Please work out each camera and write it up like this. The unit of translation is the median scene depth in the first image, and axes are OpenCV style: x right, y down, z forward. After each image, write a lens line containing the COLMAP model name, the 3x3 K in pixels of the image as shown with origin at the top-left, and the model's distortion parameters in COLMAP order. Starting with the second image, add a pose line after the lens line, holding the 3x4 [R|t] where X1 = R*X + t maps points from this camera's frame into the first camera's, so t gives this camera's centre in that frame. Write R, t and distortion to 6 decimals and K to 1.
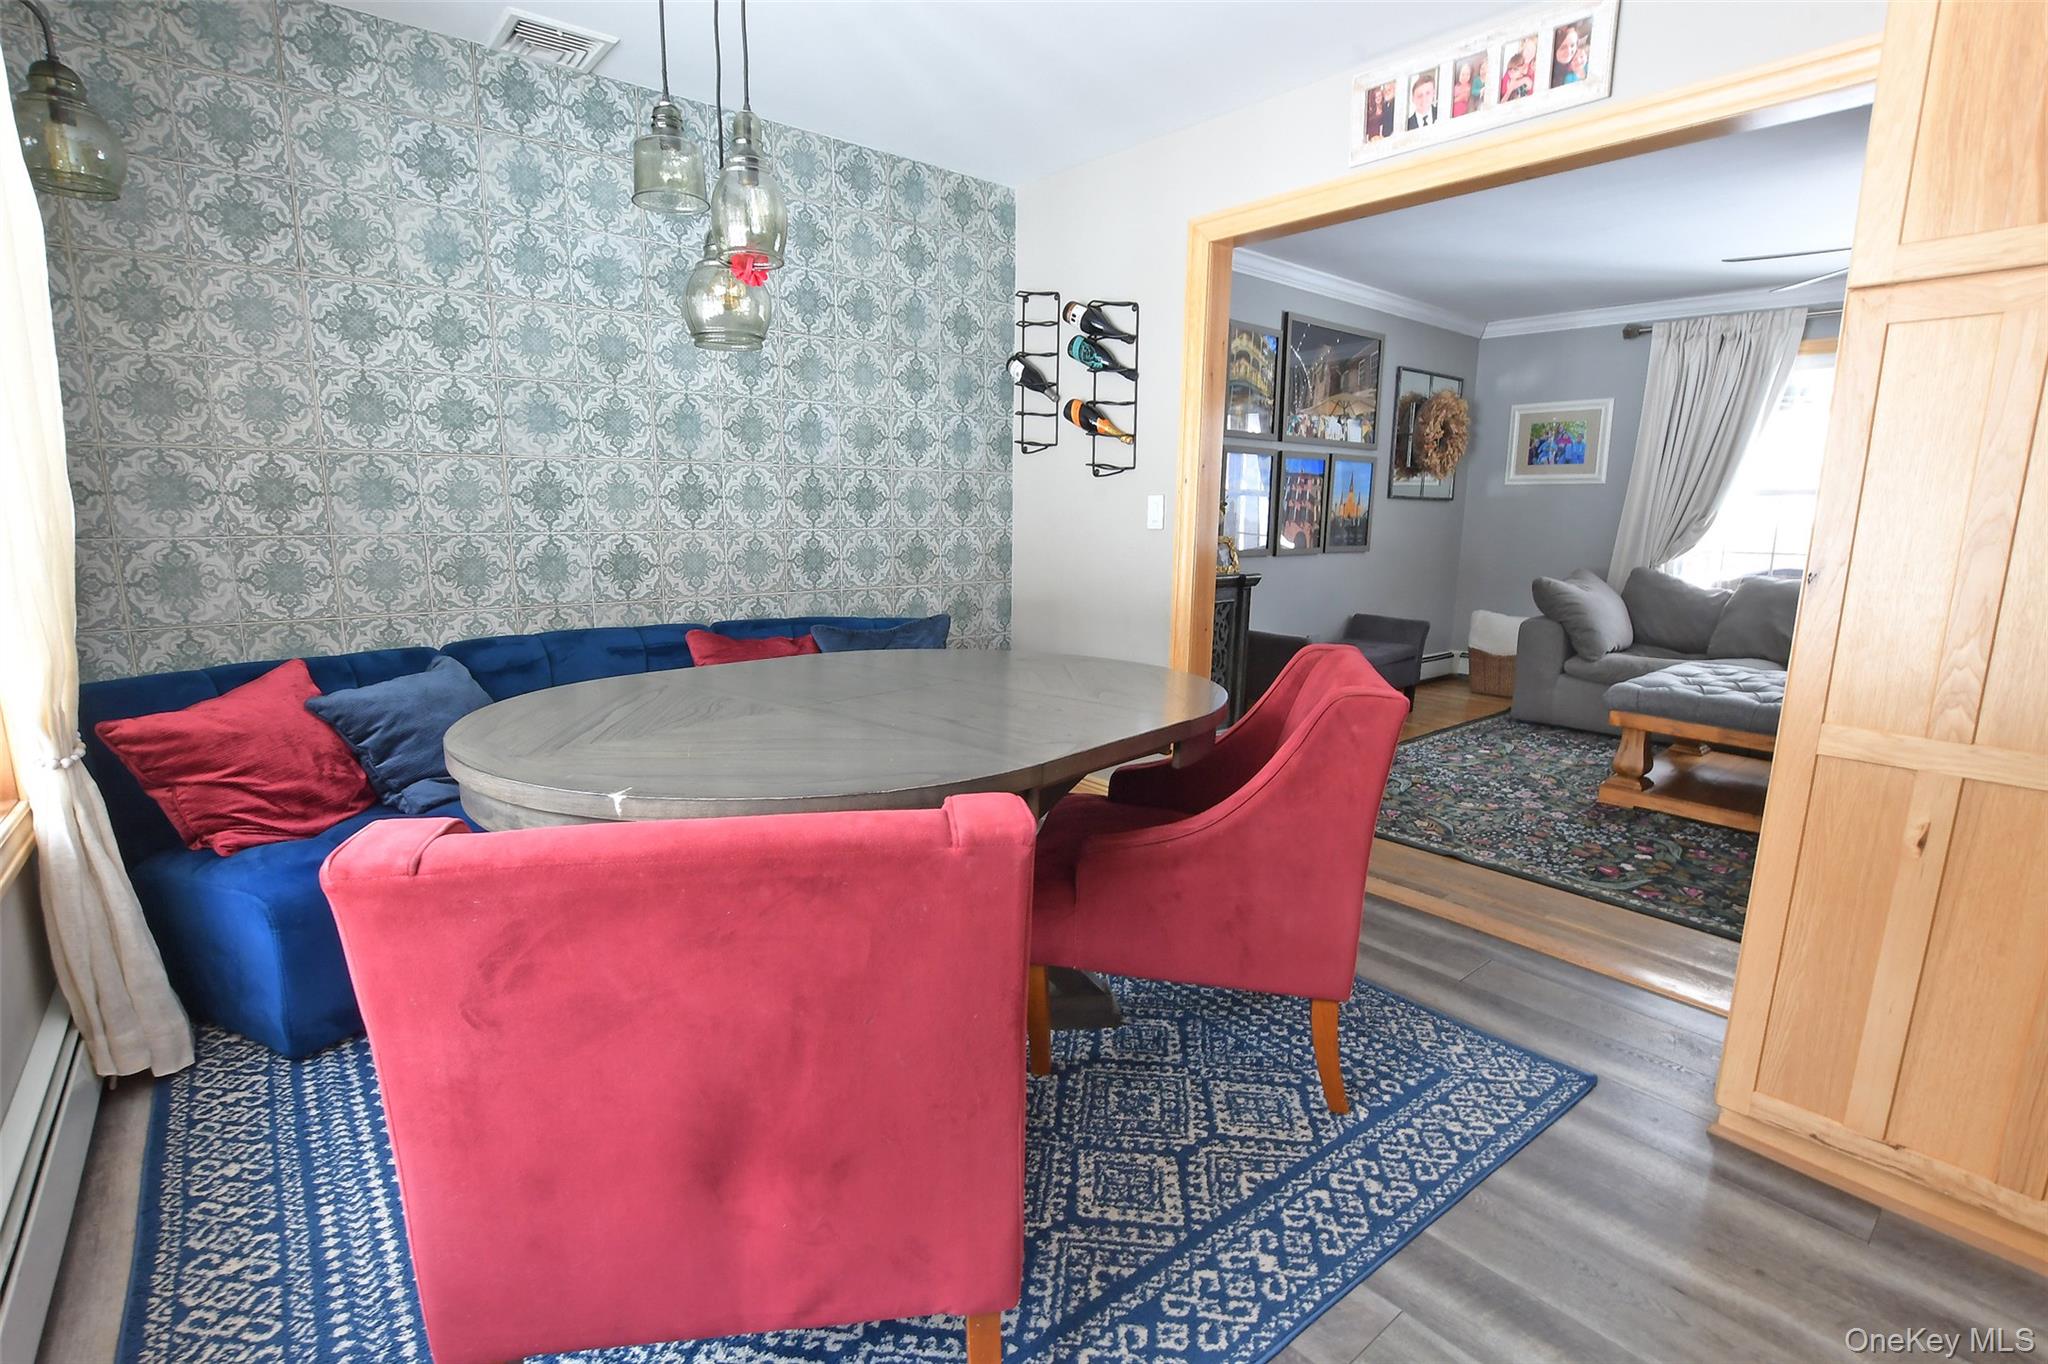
lens RADIAL K [[935.9, 0, 993.8], [0, 935.9, 694.7], [0, 0, 1]] dist [-0.039123, 0.007718]
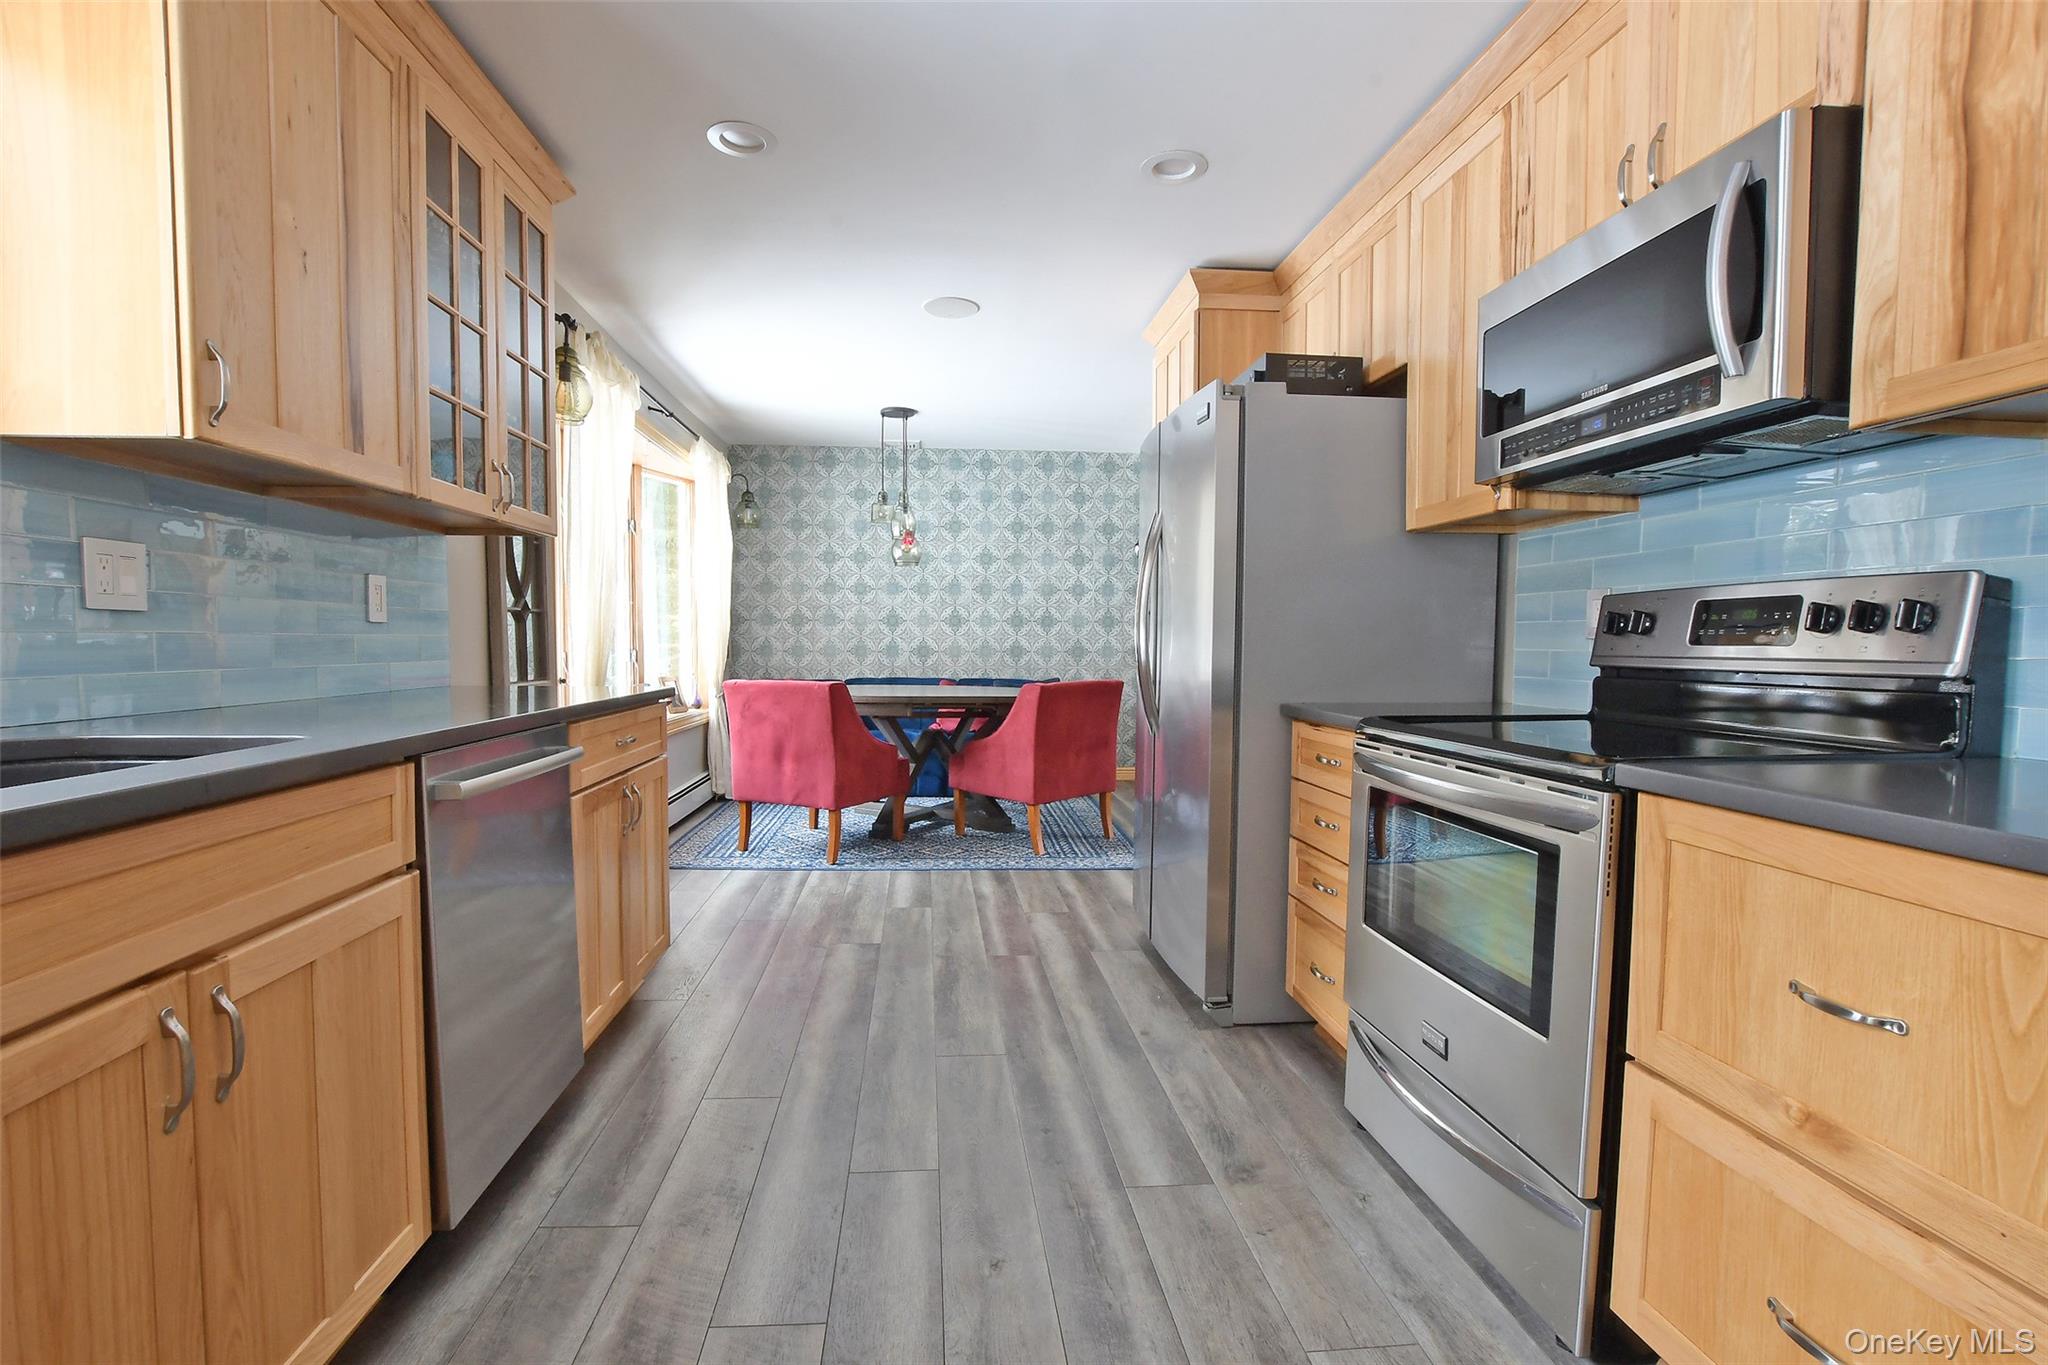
lens RADIAL K [[908.1, 0, 1004.1], [0, 908.1, 688.3], [0, 0, 1]] dist [-0.036456, 0.006053]
pose [[0.828701, 0.026218, -0.559077, 1.052891], [-0.106306, 0.988092, -0.111237, 0.183067], [0.549503, 0.151615, 0.821620, -0.720209]]
